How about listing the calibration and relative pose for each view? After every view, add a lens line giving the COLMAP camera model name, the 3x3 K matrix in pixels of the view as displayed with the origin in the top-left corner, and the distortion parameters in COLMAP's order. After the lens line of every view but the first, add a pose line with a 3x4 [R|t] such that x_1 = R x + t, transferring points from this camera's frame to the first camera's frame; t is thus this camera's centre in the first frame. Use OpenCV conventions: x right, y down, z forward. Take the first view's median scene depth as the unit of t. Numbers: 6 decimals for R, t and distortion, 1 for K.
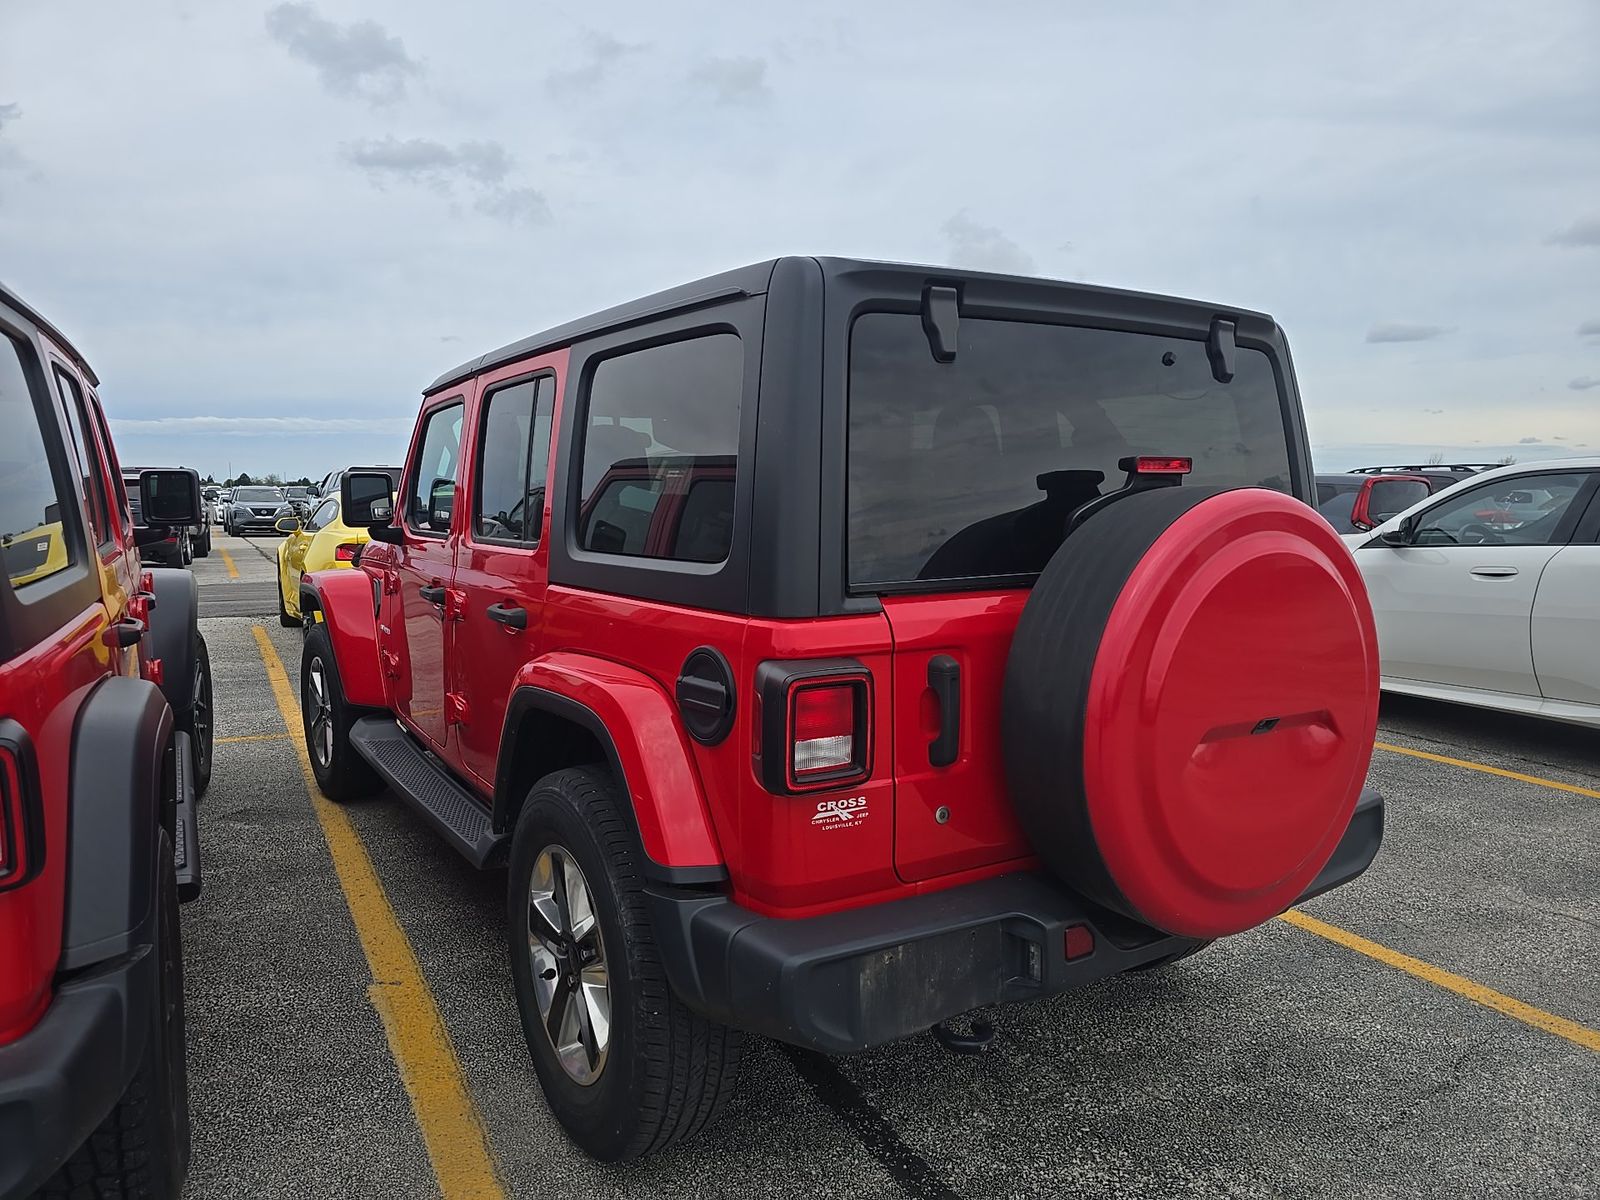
lens RADIAL K [[1074.1, 0, 800.0], [0, 1074.1, 600.0], [0, 0, 1]] dist [0.059858, -0.049604]
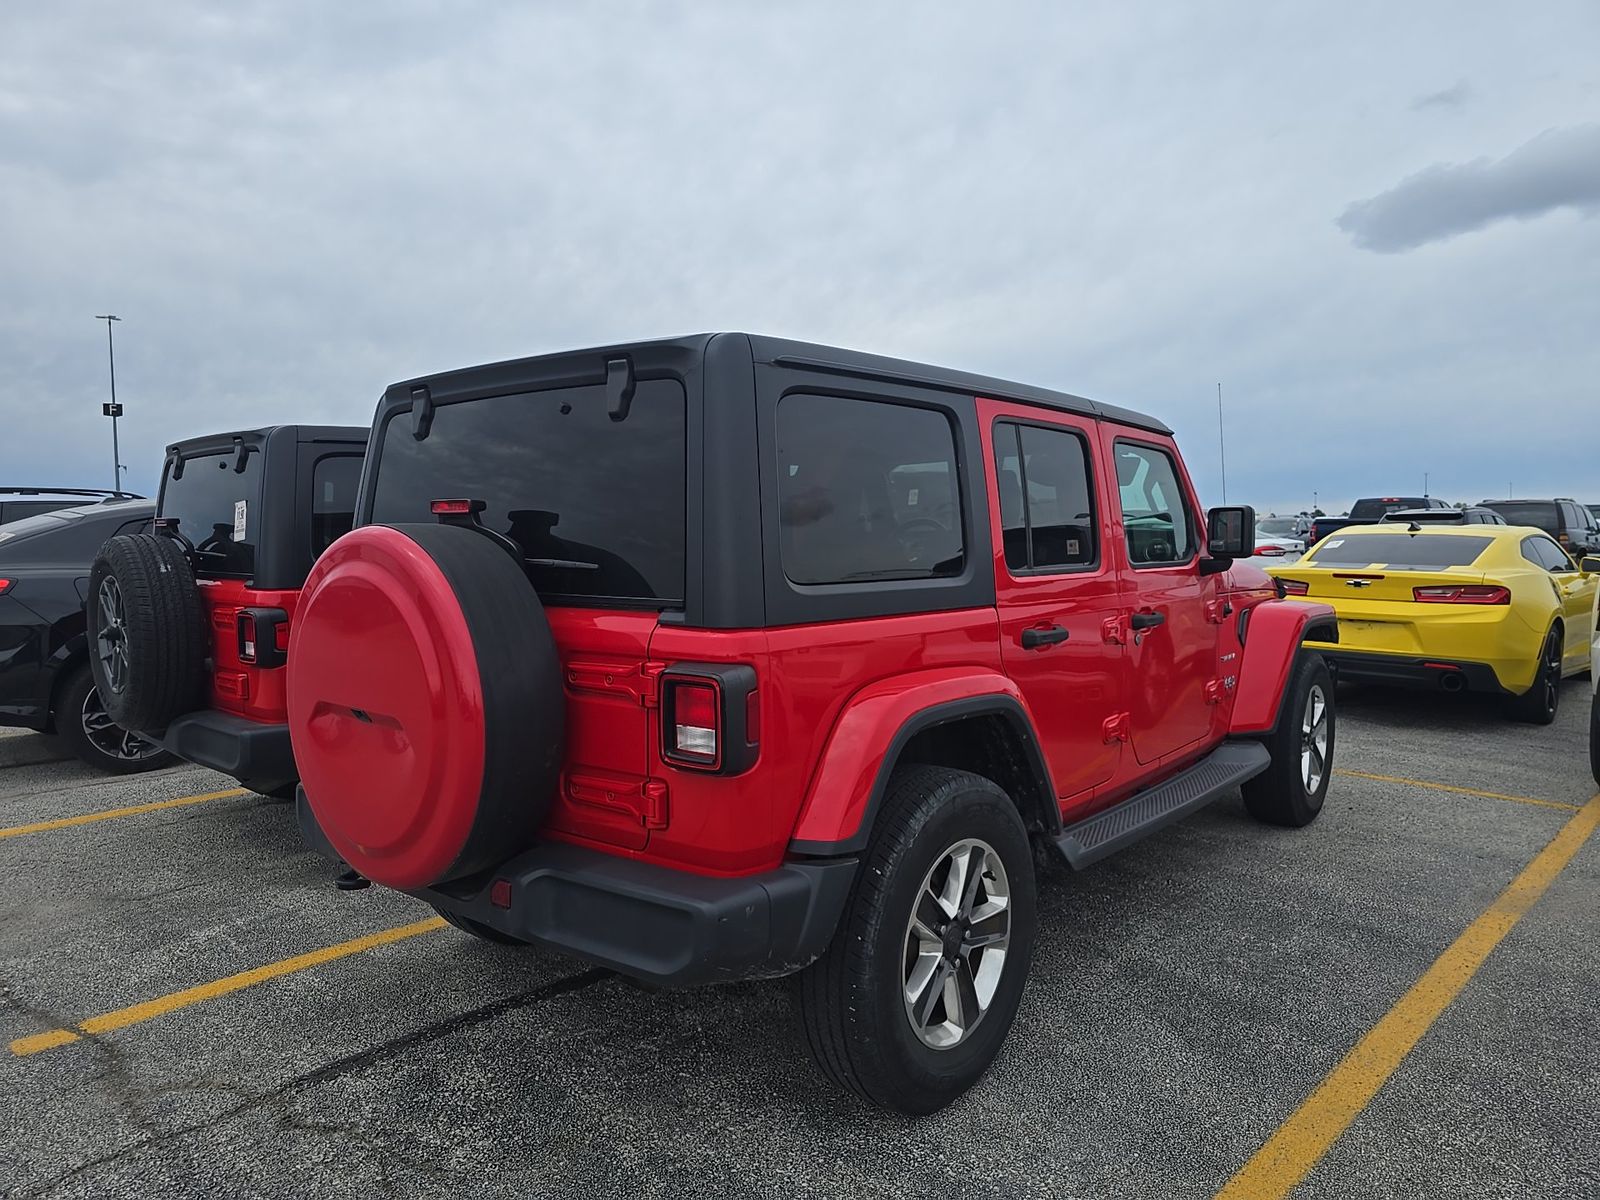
lens RADIAL K [[1091.8, 0, 804.9], [0, 1091.8, 577.0], [0, 0, 1]] dist [0.050447, -0.045704]
pose [[0.288713, 0.047508, -0.956236, 1.823334], [-0.093215, 0.995418, 0.021310, -0.118634], [0.952867, 0.082983, 0.291818, 1.124286]]
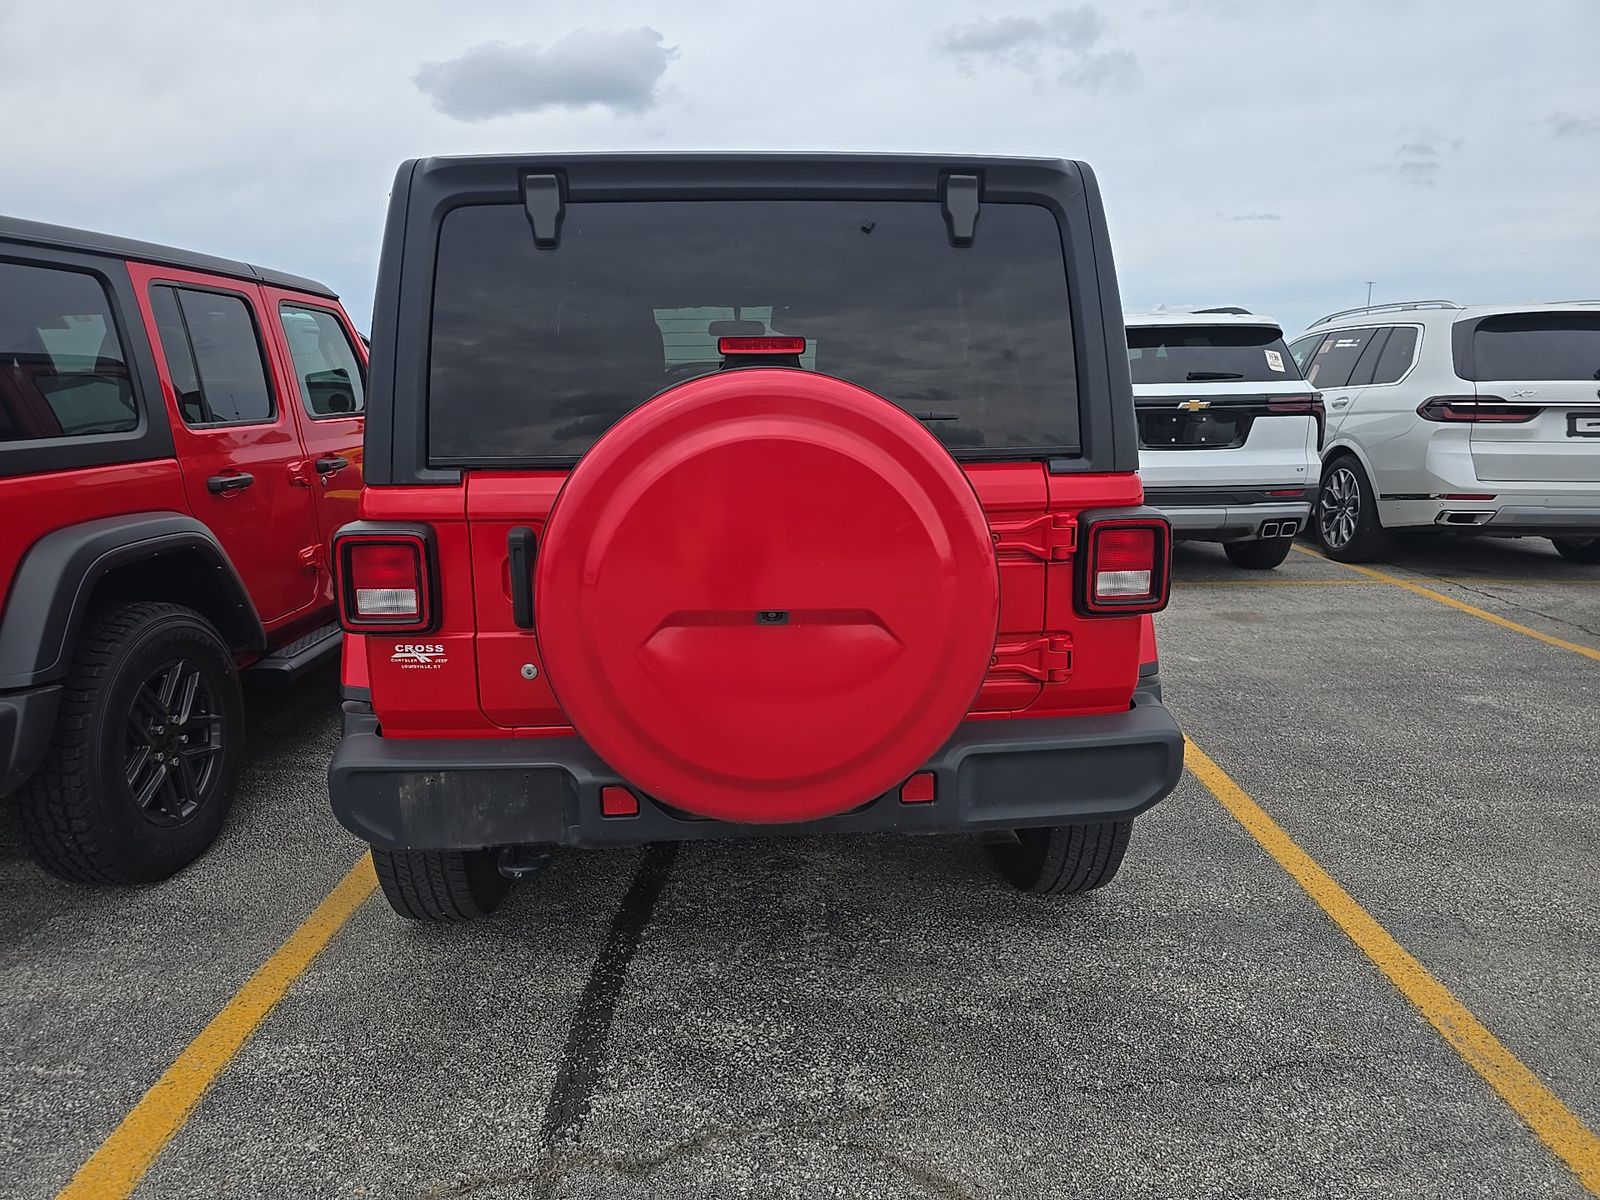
lens RADIAL K [[1074.1, 0, 800.0], [0, 1074.1, 600.0], [0, 0, 1]] dist [0.059858, -0.049604]
pose [[0.872883, 0.088517, -0.479834, 0.930548], [-0.038667, 0.992863, 0.112816, -0.009758], [0.486395, -0.079922, 0.870076, 0.183164]]
